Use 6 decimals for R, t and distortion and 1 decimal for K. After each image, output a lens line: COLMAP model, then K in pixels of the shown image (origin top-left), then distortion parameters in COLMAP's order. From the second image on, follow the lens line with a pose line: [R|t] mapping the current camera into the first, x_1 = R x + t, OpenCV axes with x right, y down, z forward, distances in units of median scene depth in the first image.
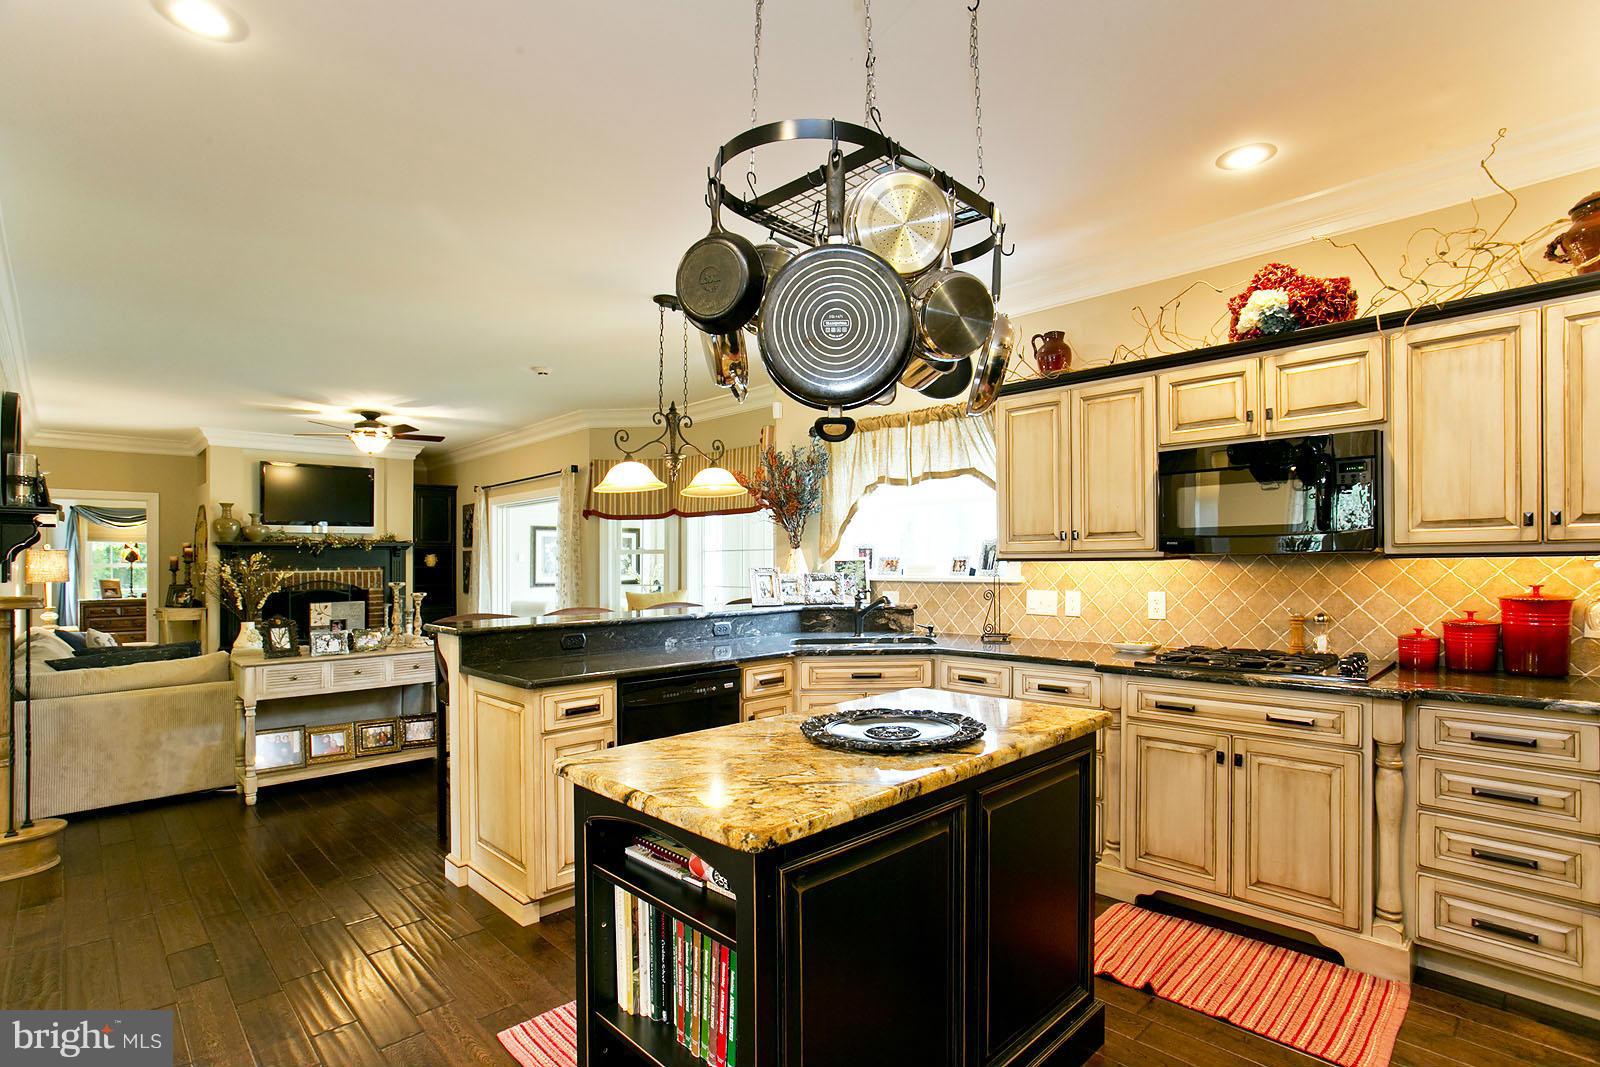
lens RADIAL K [[795.2, 0, 814.7], [0, 795.2, 546.3], [0, 0, 1]] dist [-0.023923, 0.000009]
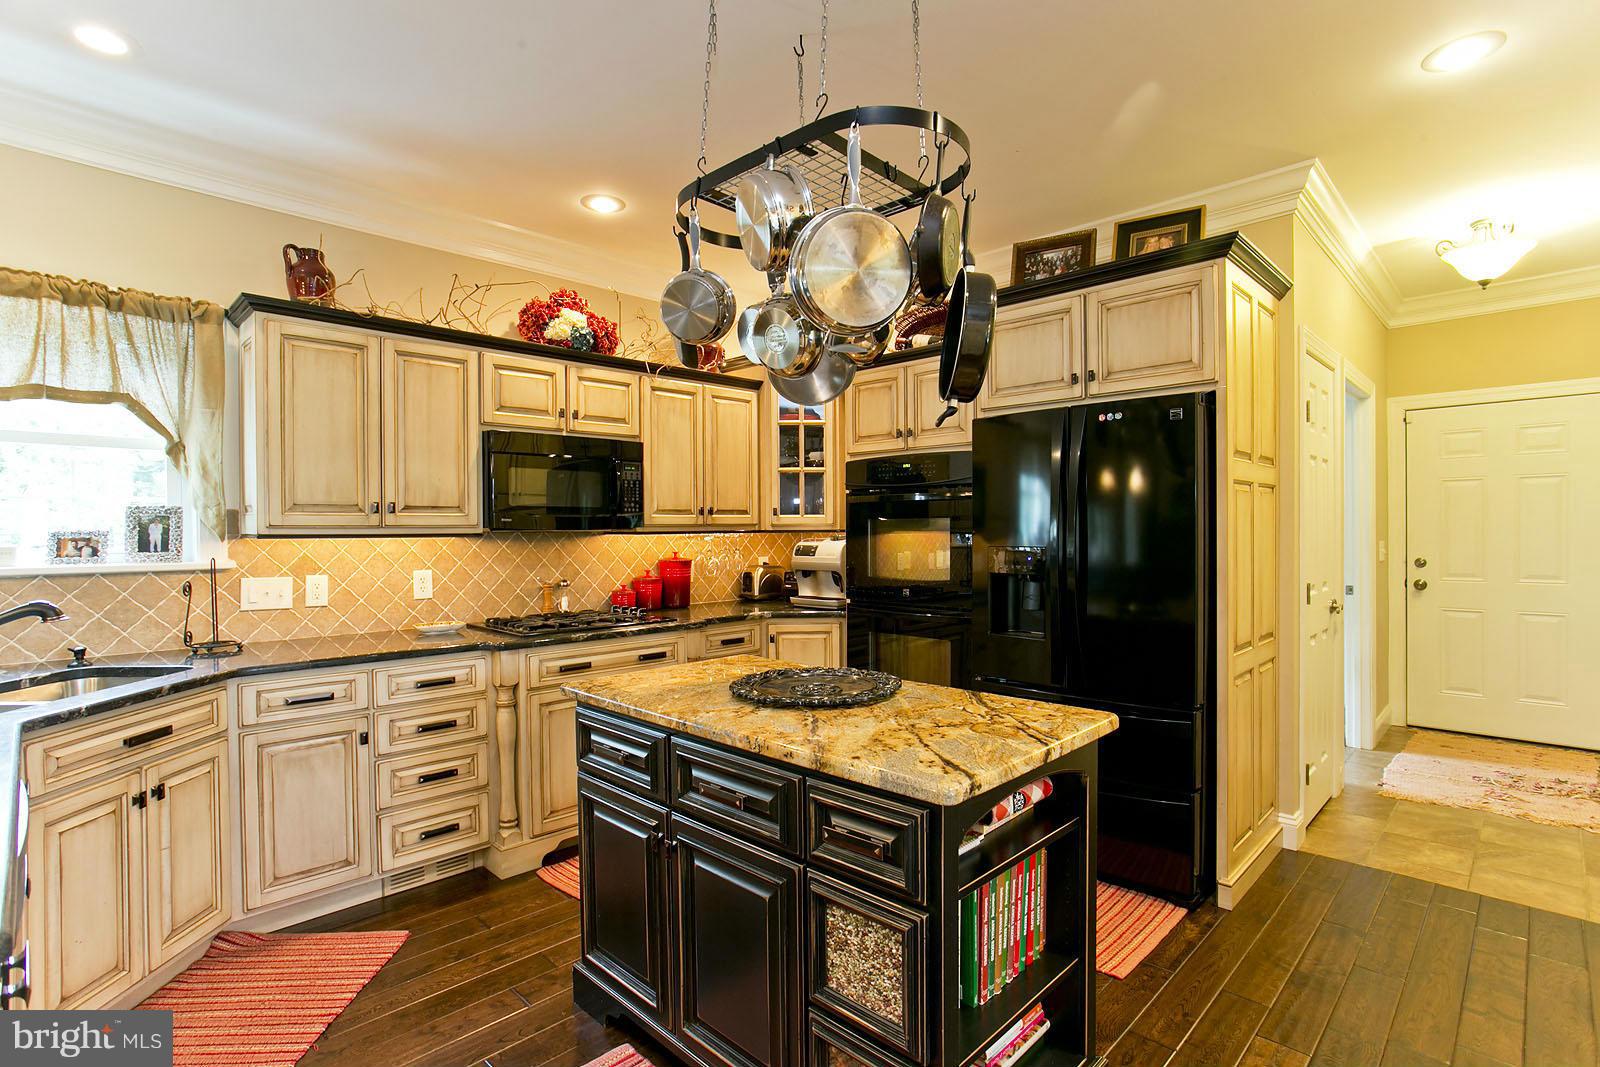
lens RADIAL K [[793.9, 0, 800.0], [0, 793.9, 533.5], [0, 0, 1]] dist [-0.024141, 0.000142]
pose [[-0.011800, 0.007942, 0.999899, -0.560254], [-0.010377, 0.999914, -0.008065, 0.017190], [-0.999877, -0.010471, -0.011717, 0.591847]]
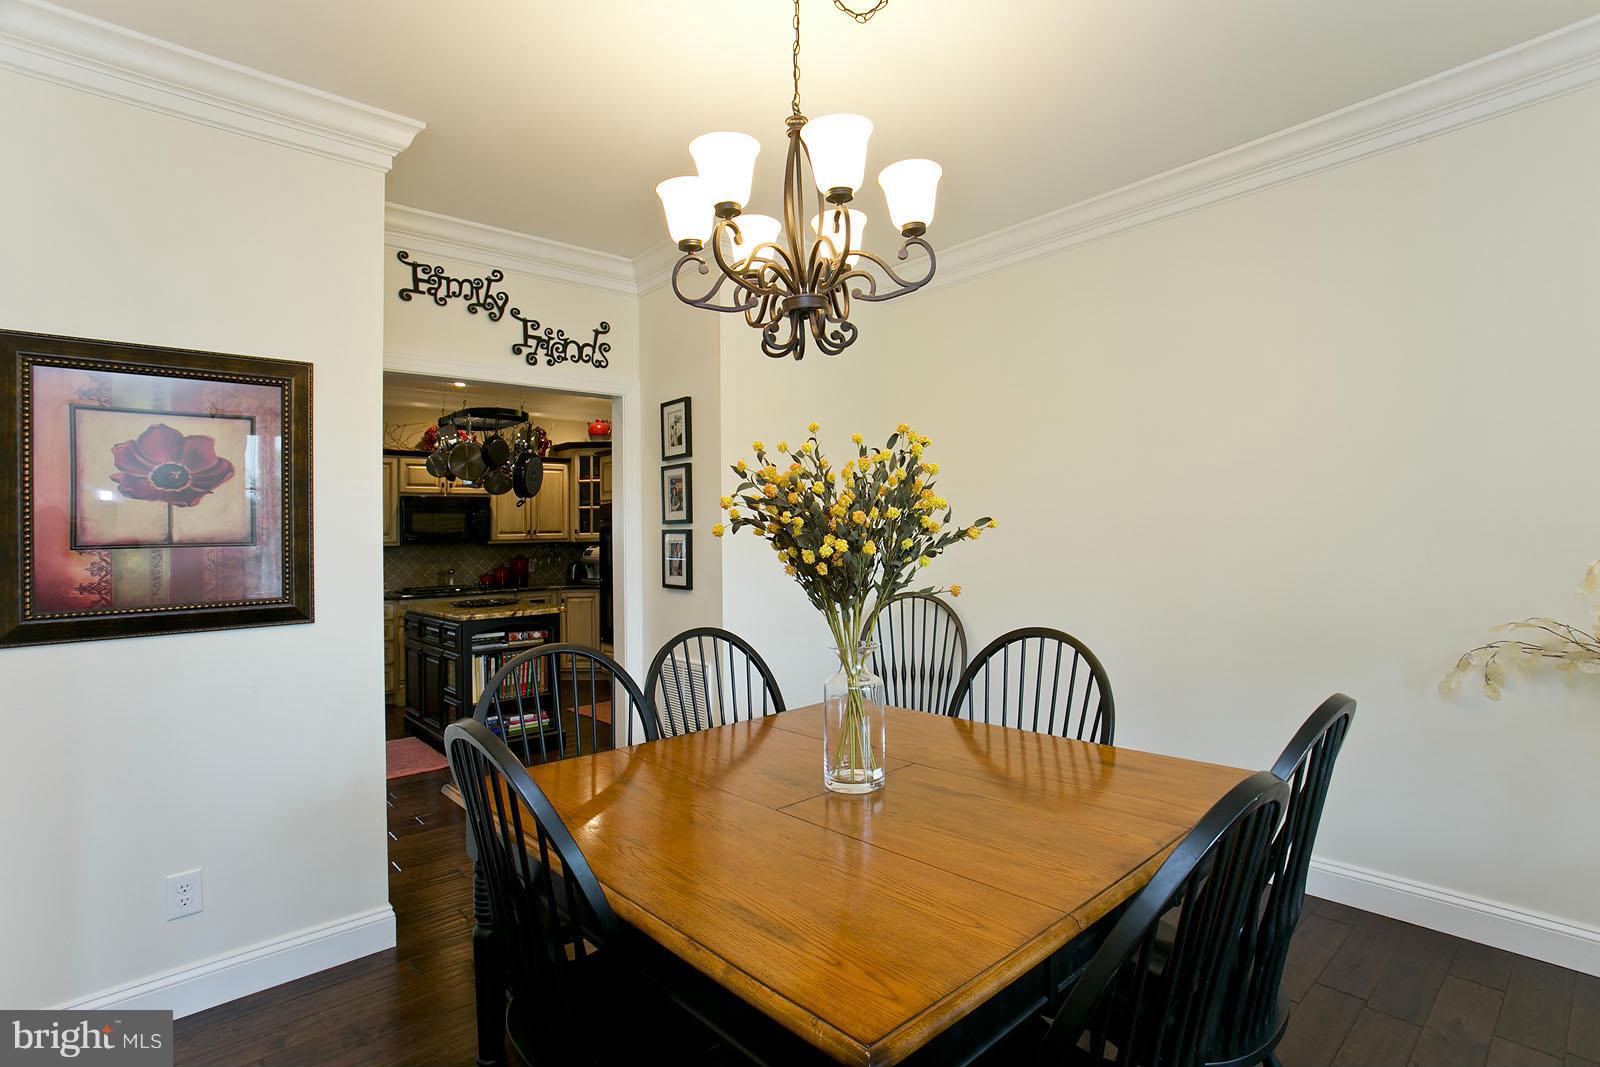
lens RADIAL K [[795.2, 0, 814.7], [0, 795.2, 546.3], [0, 0, 1]] dist [-0.023923, 0.000009]
pose [[-0.007675, -0.016697, 0.999831, -1.608628], [-0.012054, 0.999789, 0.016603, -0.032863], [-0.999898, -0.011924, -0.007874, -0.072557]]
